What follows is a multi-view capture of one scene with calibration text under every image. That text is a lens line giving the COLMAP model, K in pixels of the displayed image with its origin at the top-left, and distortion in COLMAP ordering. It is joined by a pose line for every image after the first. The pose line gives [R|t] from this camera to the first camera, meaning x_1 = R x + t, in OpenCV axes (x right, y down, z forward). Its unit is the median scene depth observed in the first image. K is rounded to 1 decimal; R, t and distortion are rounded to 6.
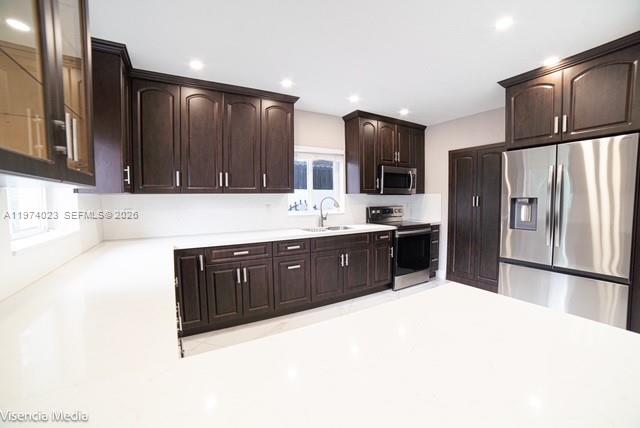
lens RADIAL K [[263.5, 0, 320.0], [0, 263.5, 214.0], [0, 0, 1]] dist [-0.098823, 0.029258]
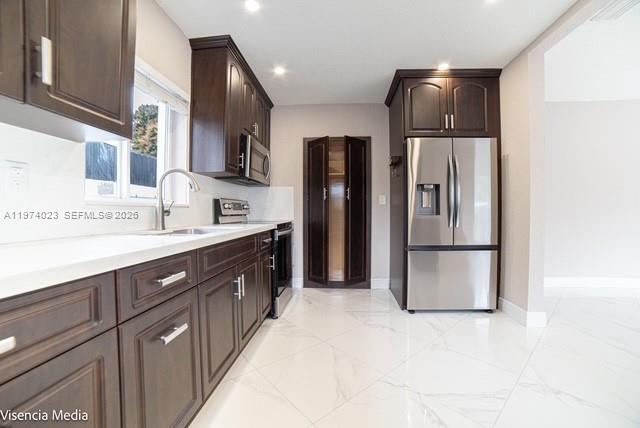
lens RADIAL K [[263.5, 0, 320.0], [0, 263.5, 214.0], [0, 0, 1]] dist [-0.098823, 0.029258]
pose [[0.561659, 0.000797, 0.827368, -0.217255], [0.046865, 0.998363, -0.032776, 0.048867], [-0.826041, 0.057183, 0.560702, 0.512176]]
